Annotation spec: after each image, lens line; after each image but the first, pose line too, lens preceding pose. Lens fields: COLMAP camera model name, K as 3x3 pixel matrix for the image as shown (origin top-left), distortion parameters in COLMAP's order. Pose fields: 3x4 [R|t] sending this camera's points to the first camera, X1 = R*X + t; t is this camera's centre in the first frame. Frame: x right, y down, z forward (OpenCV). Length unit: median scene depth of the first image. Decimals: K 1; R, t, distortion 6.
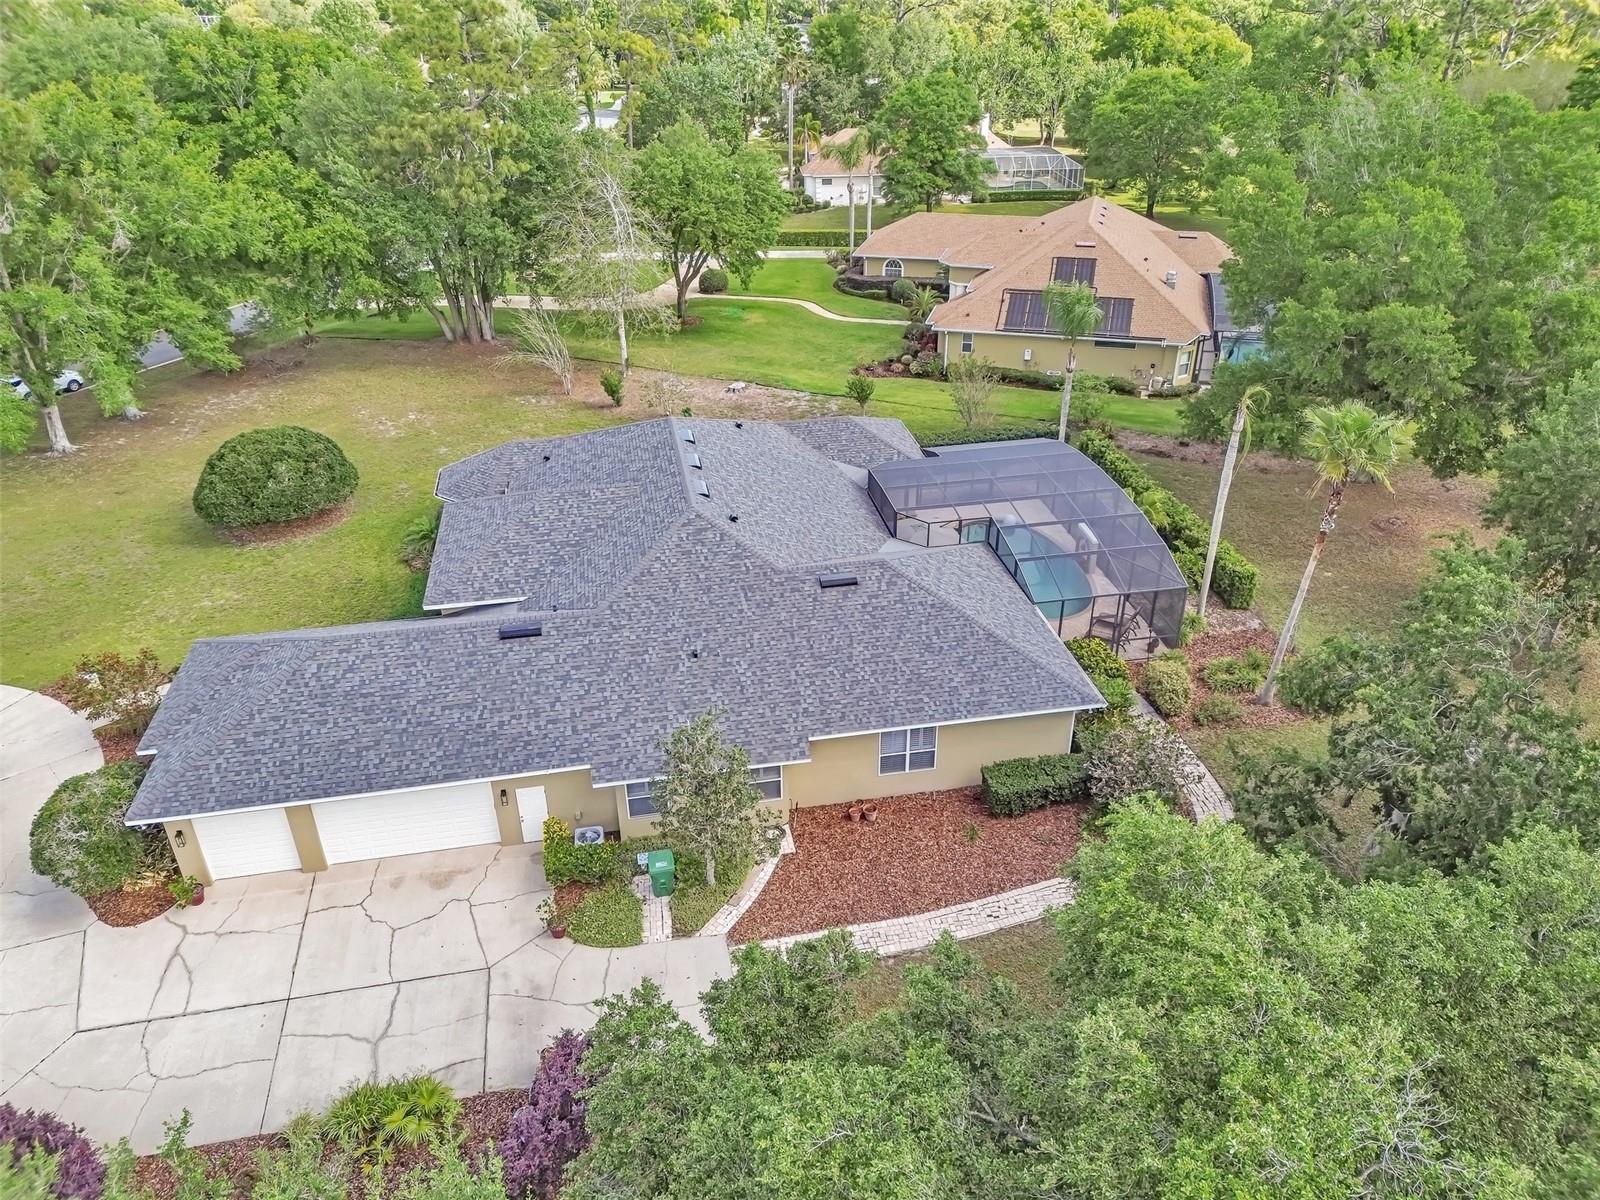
lens RADIAL K [[1136.2, 0, 797.0], [0, 1136.2, 601.0], [0, 0, 1]] dist [0.049598, -0.006115]
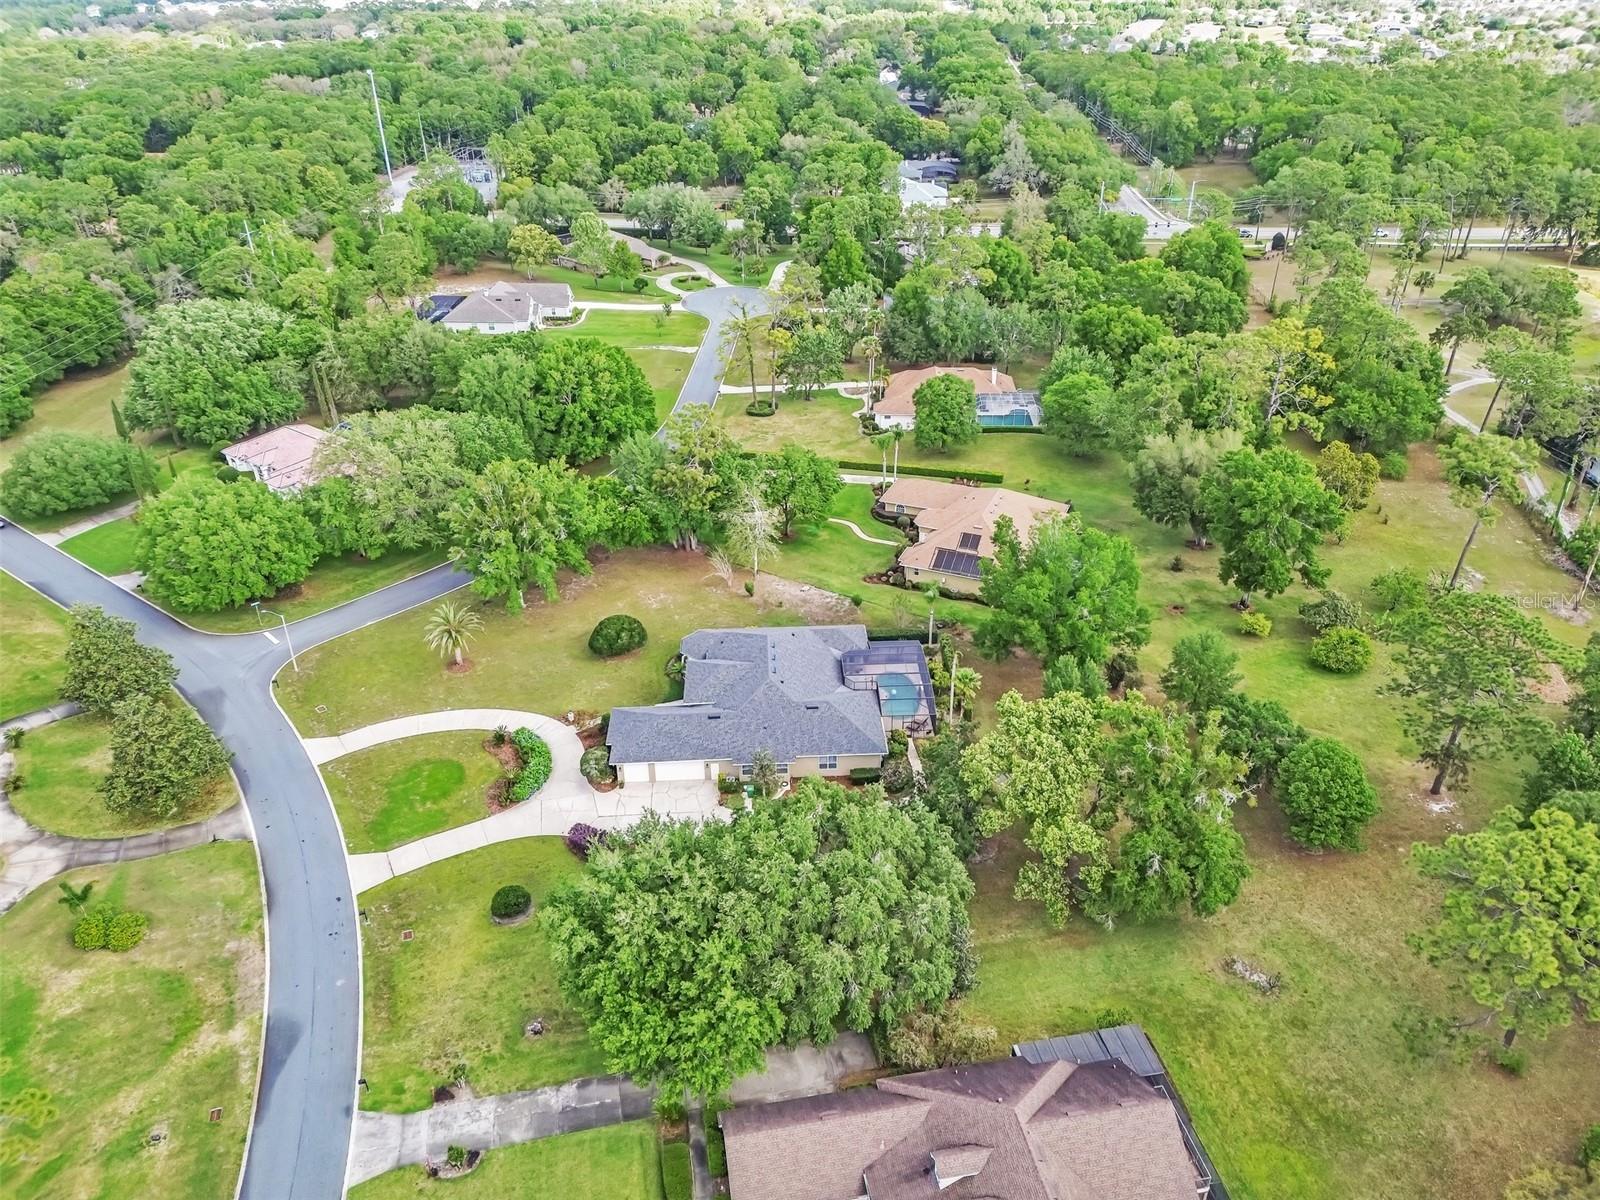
lens RADIAL K [[1136.2, 0, 801.8], [0, 1136.2, 600.9], [0, 0, 1]] dist [0.049598, -0.006115]
pose [[0.991521, 0.070290, -0.109293, 0.261436], [-0.069650, 0.997525, 0.009675, -0.269494], [0.109702, -0.001981, 0.993963, -1.696284]]
